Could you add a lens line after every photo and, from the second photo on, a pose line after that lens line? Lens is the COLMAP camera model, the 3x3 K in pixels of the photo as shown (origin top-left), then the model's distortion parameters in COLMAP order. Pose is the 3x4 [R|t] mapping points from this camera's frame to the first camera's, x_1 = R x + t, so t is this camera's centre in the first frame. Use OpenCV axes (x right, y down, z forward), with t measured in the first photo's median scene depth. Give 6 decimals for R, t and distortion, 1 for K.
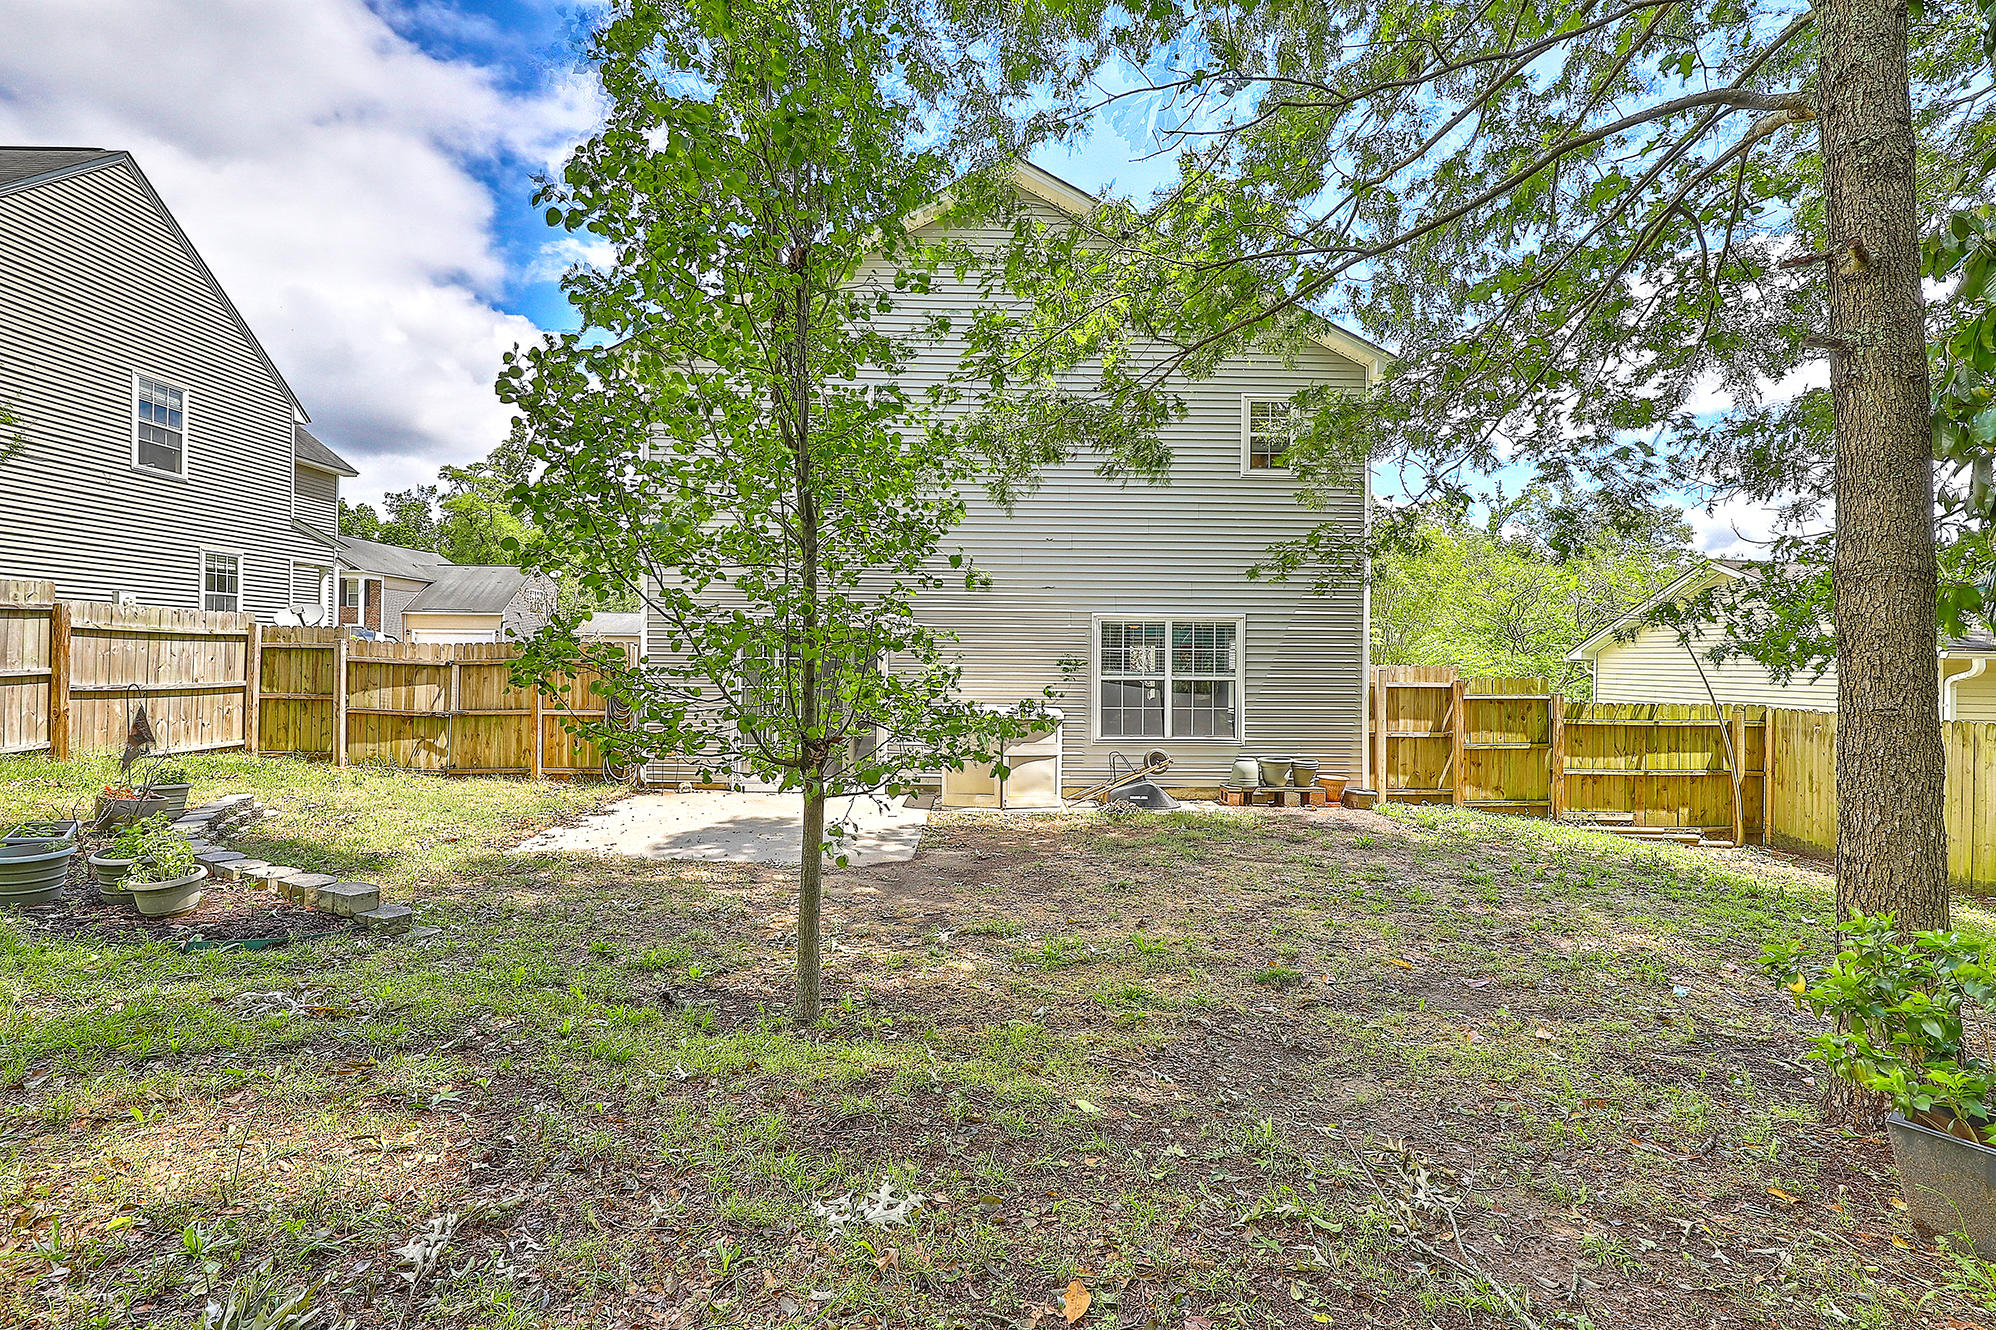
lens RADIAL K [[887.0, 0, 1009.4], [0, 887.0, 667.6], [0, 0, 1]] dist [-0.001045, -0.000152]
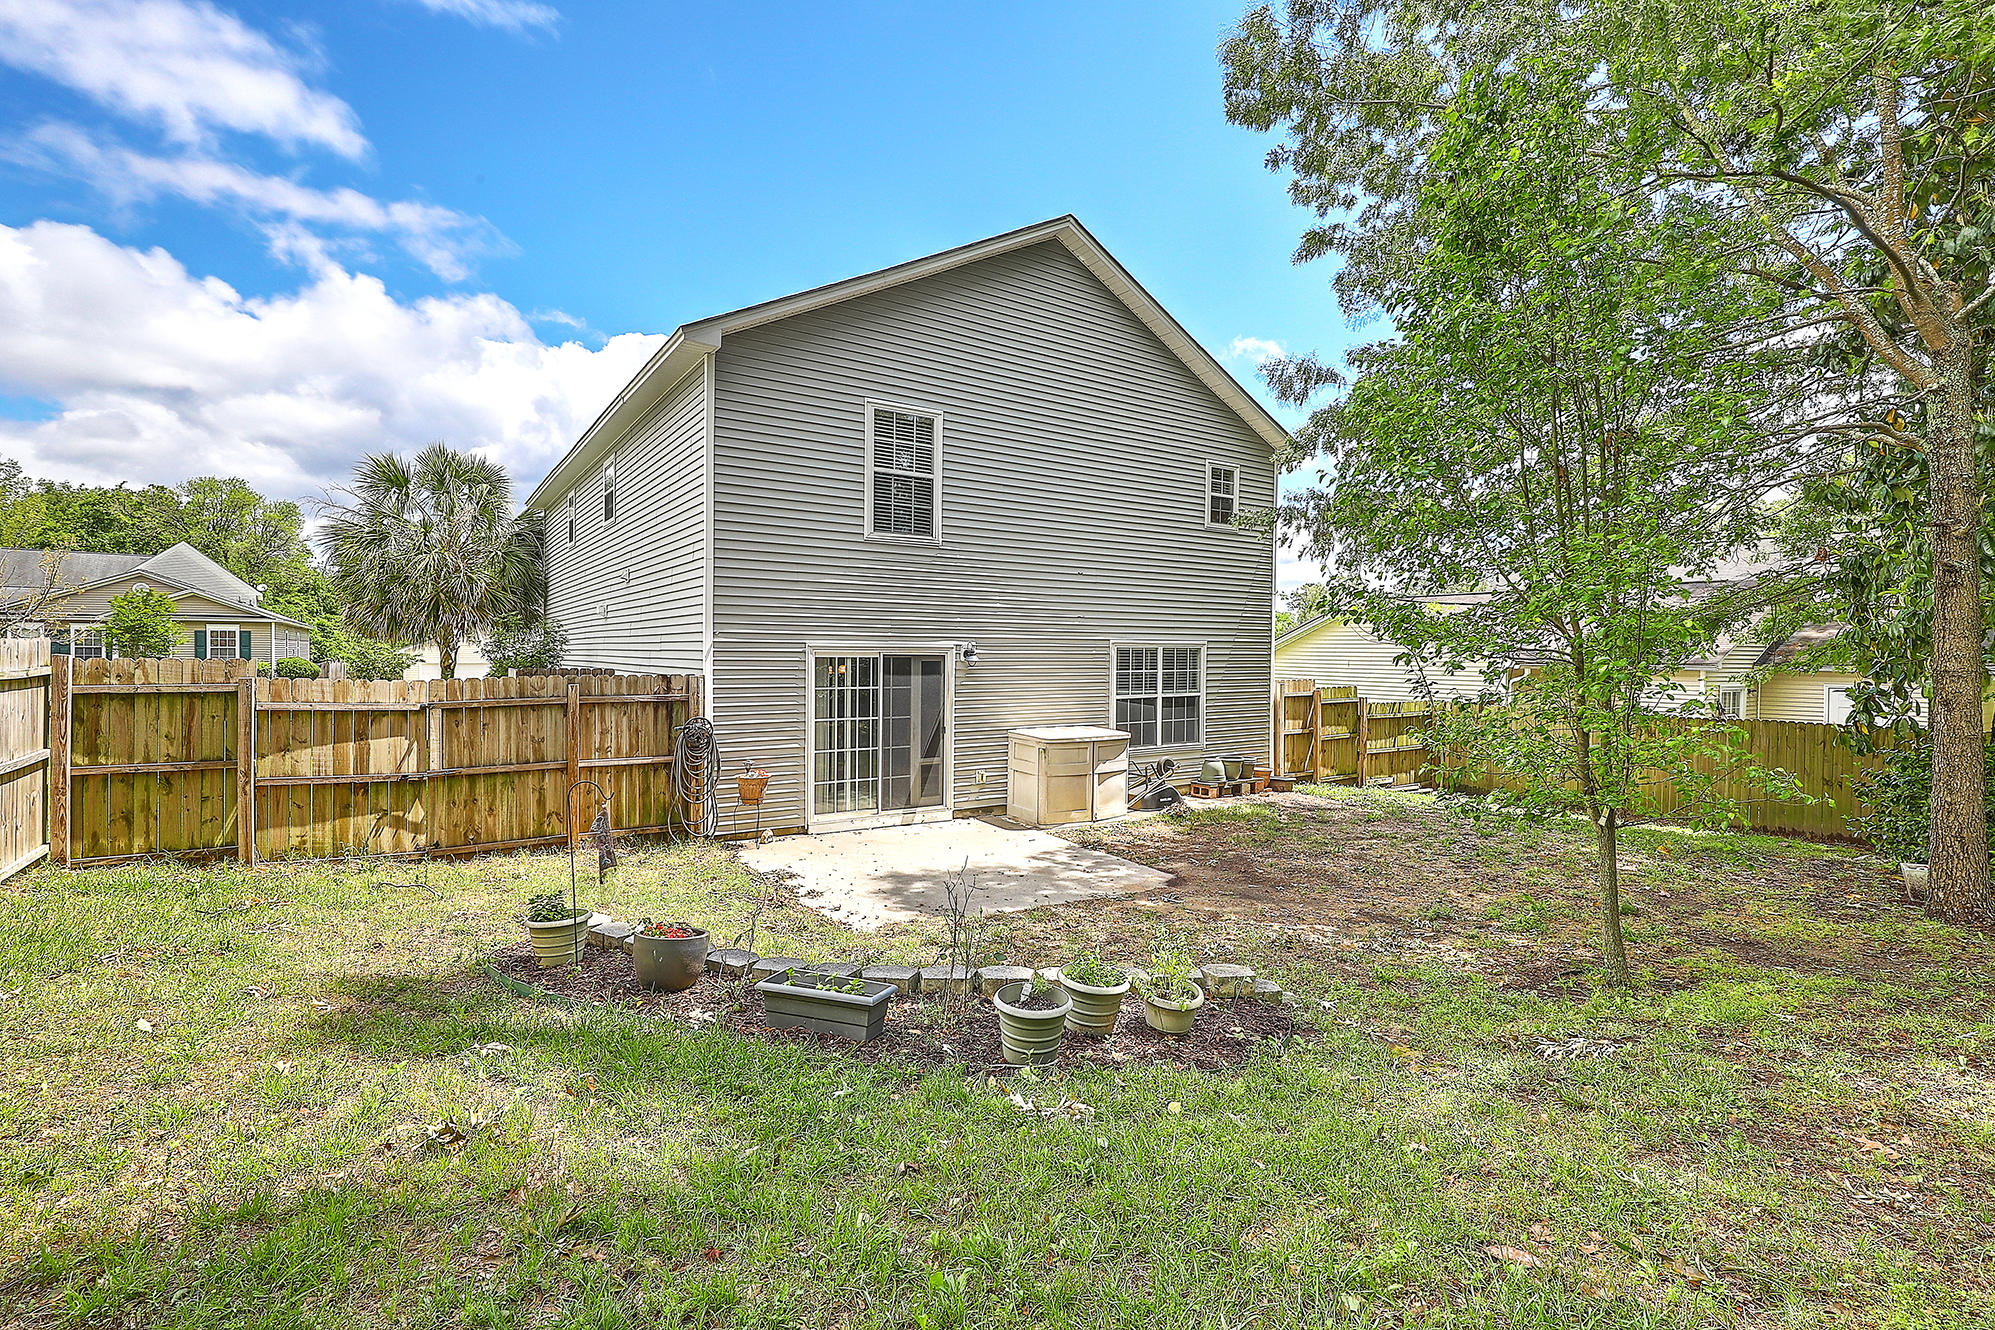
lens RADIAL K [[914.1, 0, 1013.6], [0, 914.1, 667.8], [0, 0, 1]] dist [0.000892, -0.000028]
pose [[0.836094, -0.016785, 0.548329, -0.643897], [0.005342, 0.999734, 0.022457, -0.052781], [-0.548560, -0.015847, 0.835961, 0.093135]]
